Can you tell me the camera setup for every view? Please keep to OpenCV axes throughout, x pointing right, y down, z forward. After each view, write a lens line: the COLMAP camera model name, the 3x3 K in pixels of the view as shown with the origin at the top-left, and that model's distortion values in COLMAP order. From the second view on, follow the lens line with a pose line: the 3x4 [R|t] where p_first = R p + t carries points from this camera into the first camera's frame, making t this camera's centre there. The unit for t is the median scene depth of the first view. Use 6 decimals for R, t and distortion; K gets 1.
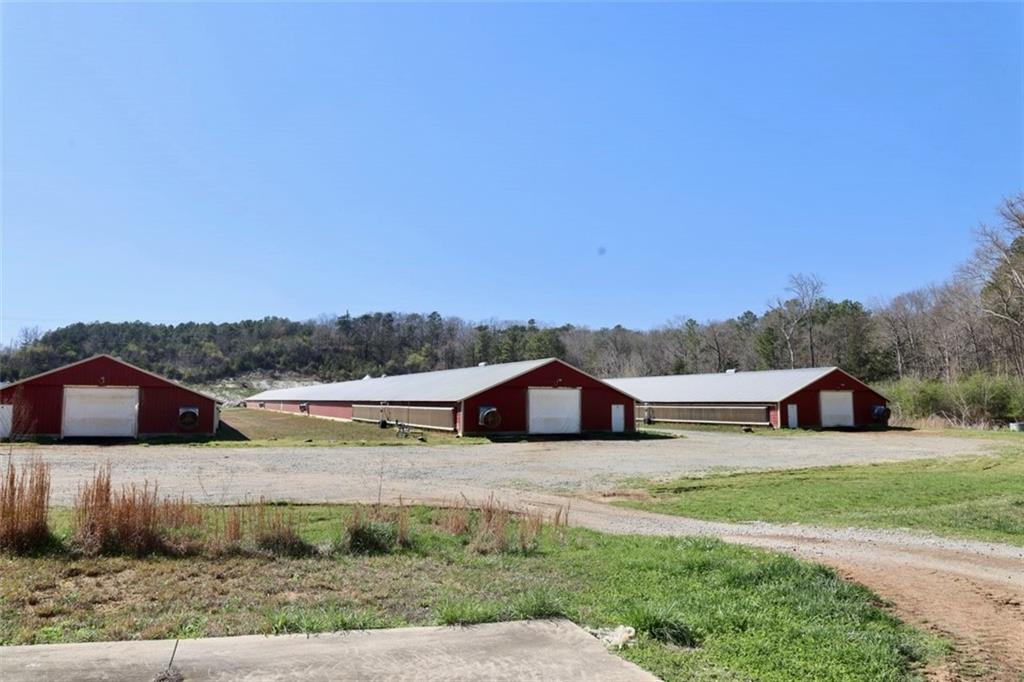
lens RADIAL K [[736.0, 0, 517.3], [0, 736.0, 329.9], [0, 0, 1]] dist [-0.048202, 0.026429]
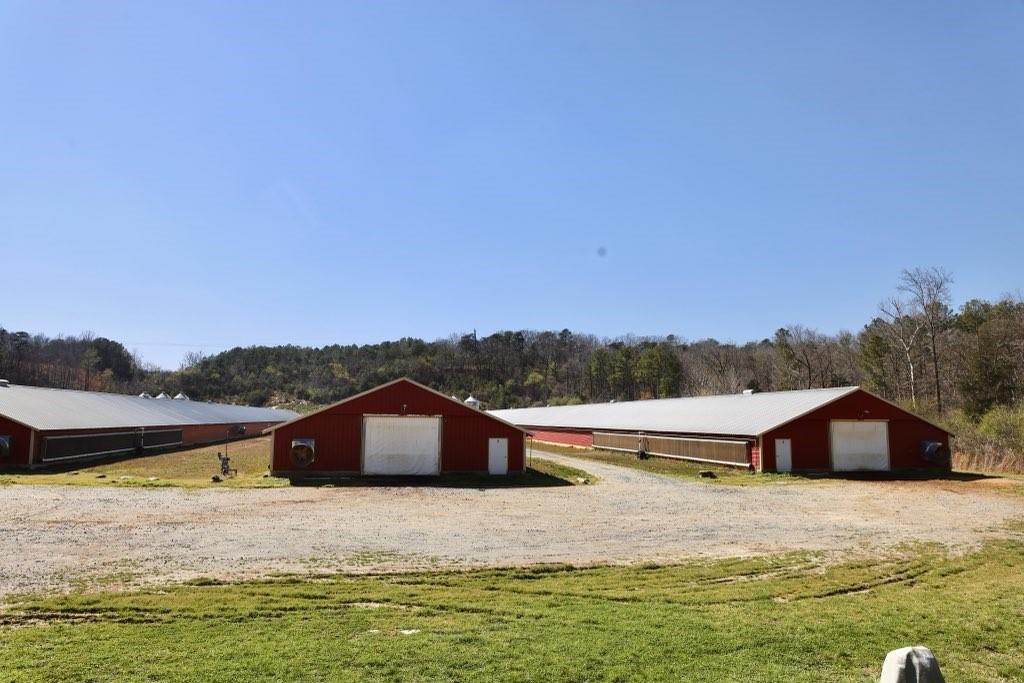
lens RADIAL K [[736.0, 0, 512.4], [0, 736.0, 349.6], [0, 0, 1]] dist [-0.048202, 0.026429]
pose [[0.968336, -0.016520, -0.249104, 0.149958], [0.016742, 0.999859, -0.001229, 0.005190], [0.249089, -0.002980, 0.968476, 0.119587]]
